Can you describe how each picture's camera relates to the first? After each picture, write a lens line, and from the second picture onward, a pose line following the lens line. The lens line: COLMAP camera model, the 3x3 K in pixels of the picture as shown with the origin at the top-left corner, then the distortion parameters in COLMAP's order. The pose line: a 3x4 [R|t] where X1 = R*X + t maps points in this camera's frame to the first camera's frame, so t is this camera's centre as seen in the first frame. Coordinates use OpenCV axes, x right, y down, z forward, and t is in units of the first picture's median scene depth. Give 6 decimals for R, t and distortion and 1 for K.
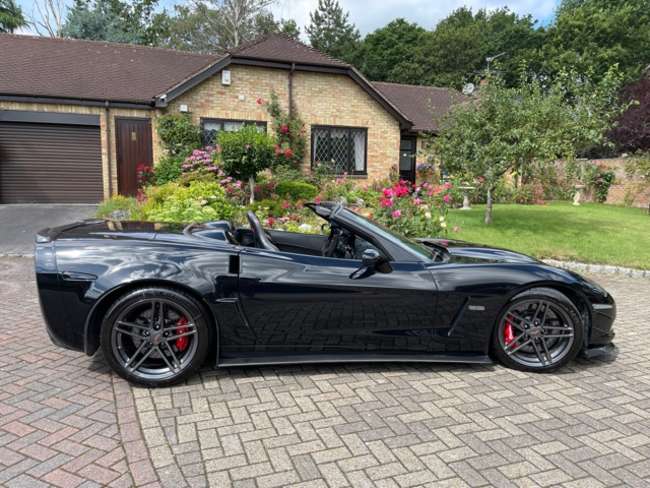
lens RADIAL K [[484.9, 0, 325.9], [0, 484.9, 243.5], [0, 0, 1]] dist [-0.004104, -0.035826]
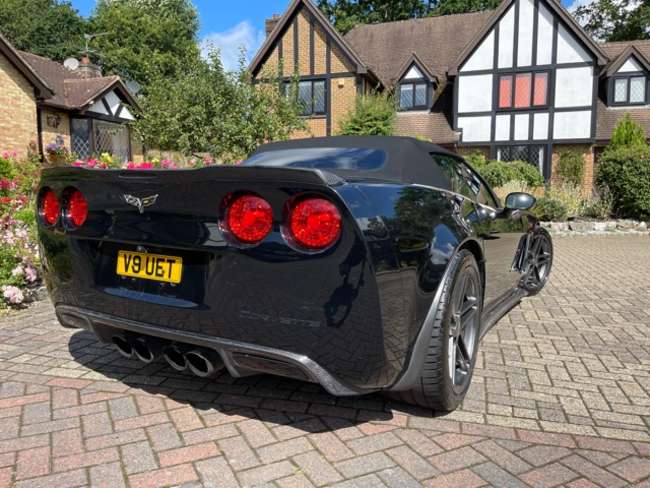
lens RADIAL K [[484.9, 0, 330.5], [0, 484.9, 244.6], [0, 0, 1]] dist [-0.004104, -0.035826]
pose [[0.610238, -0.082270, 0.787935, -0.191651], [0.078438, 0.995981, 0.043244, 0.007998], [-0.788325, 0.035415, 0.614239, 0.146046]]
